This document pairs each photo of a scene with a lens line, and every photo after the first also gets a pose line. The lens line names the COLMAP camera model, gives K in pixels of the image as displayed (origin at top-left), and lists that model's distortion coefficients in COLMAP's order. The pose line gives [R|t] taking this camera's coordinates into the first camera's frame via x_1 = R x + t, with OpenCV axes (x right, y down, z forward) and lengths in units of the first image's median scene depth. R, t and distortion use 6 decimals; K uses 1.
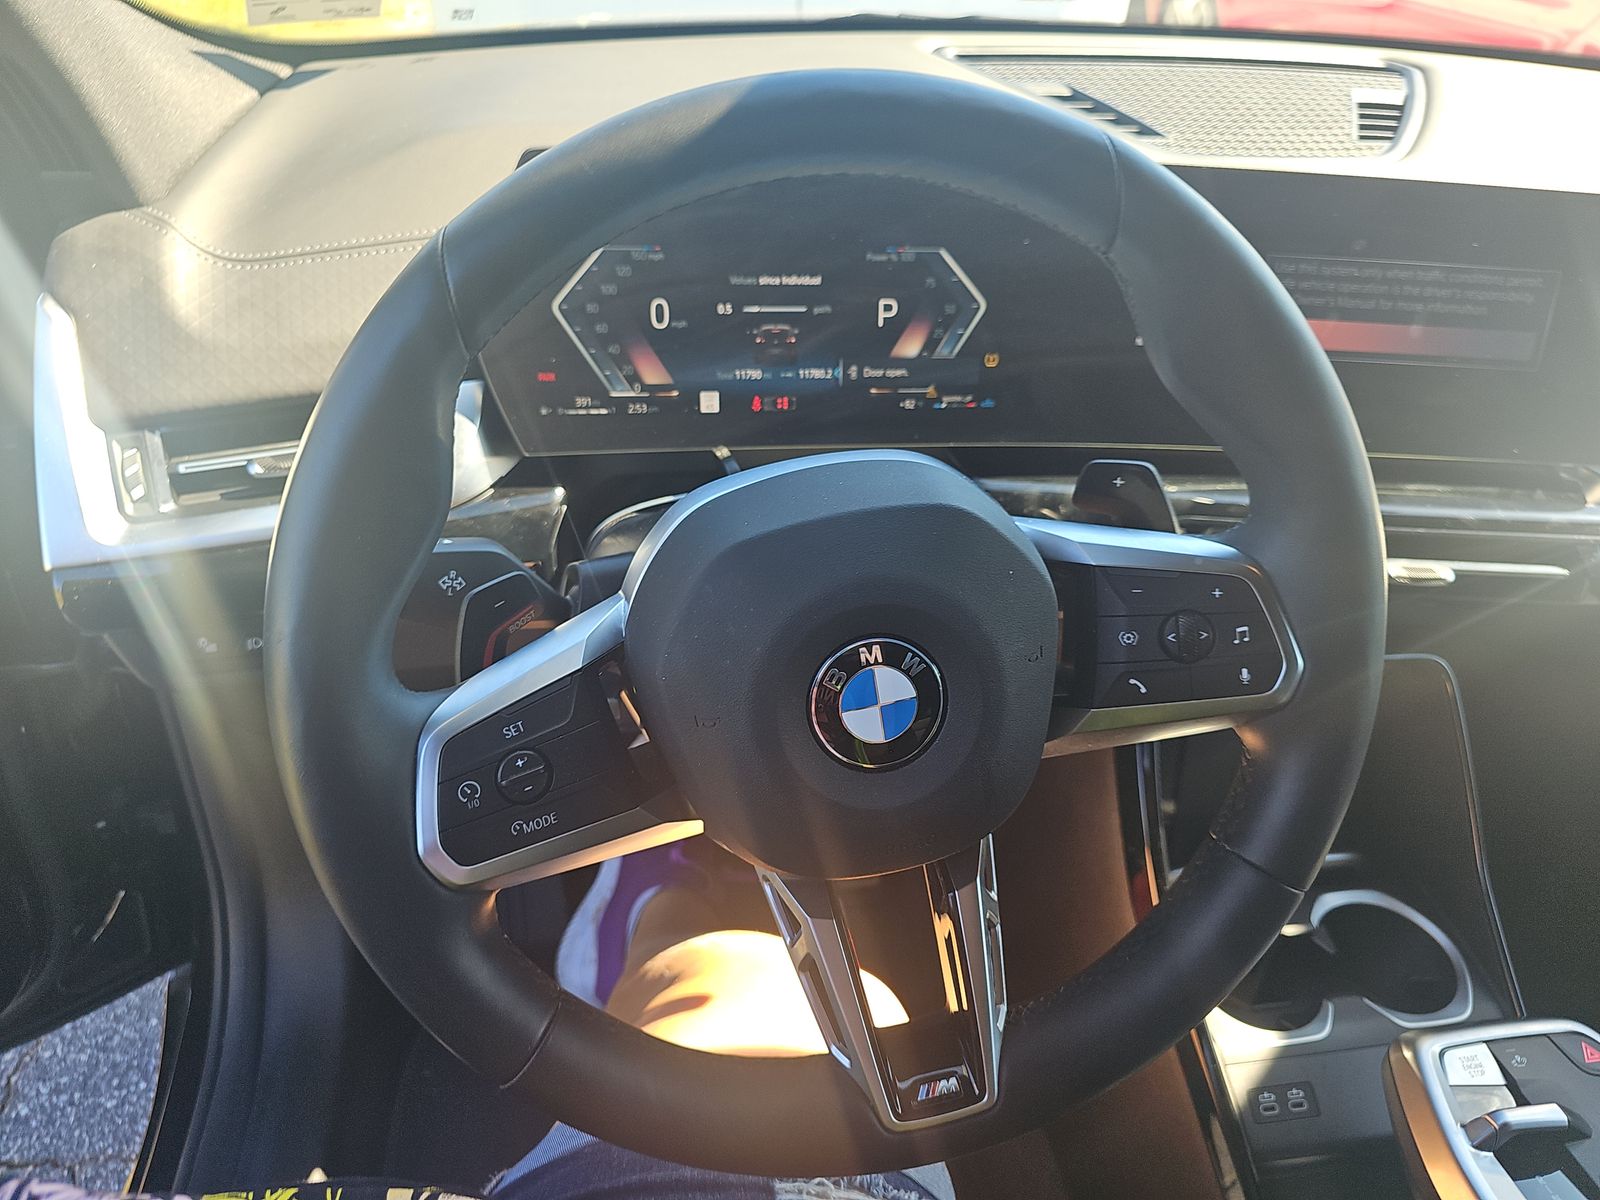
lens RADIAL K [[1033.3, 0, 804.8], [0, 1033.3, 603.8], [0, 0, 1]] dist [0.026299, -0.018155]
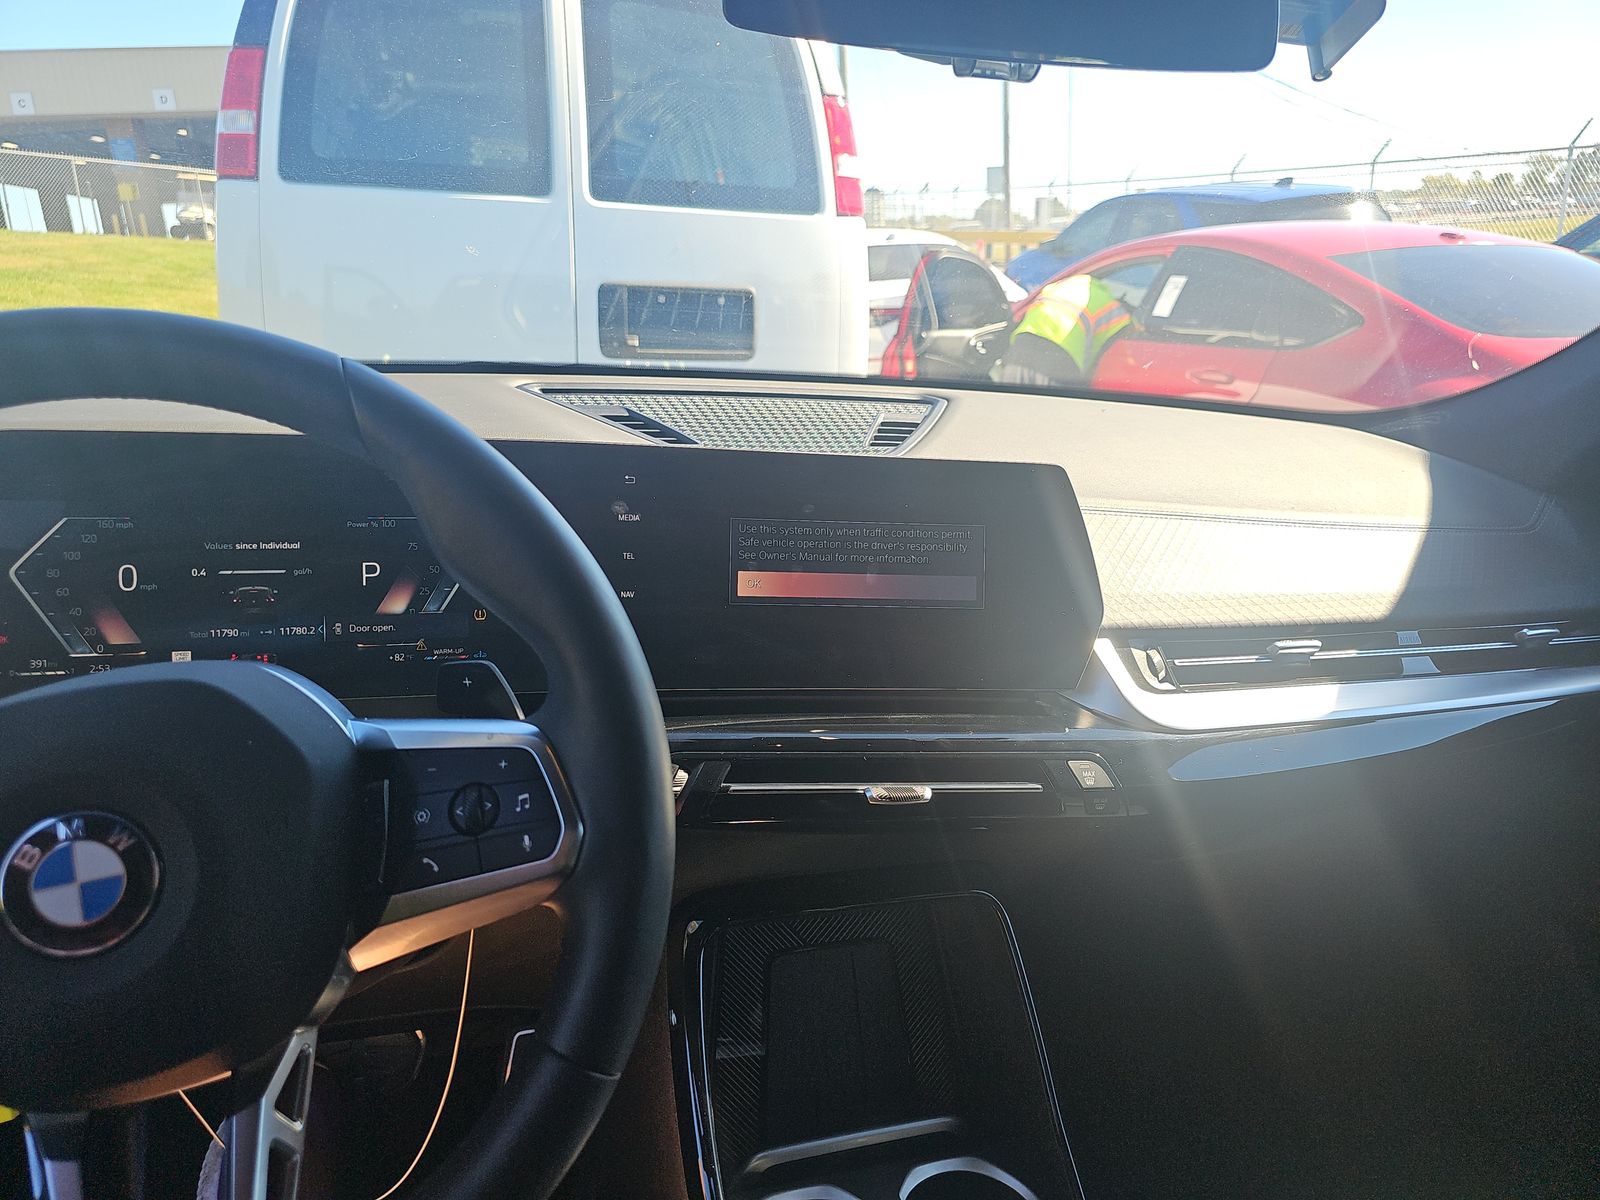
lens RADIAL K [[1033.3, 0, 798.7], [0, 1033.3, 635.2], [0, 0, 1]] dist [0.026299, -0.018155]
pose [[0.992100, -0.038073, 0.119531, 0.385620], [0.073748, 0.947804, -0.310208, 0.140888], [-0.101481, 0.316573, 0.943124, -0.026731]]
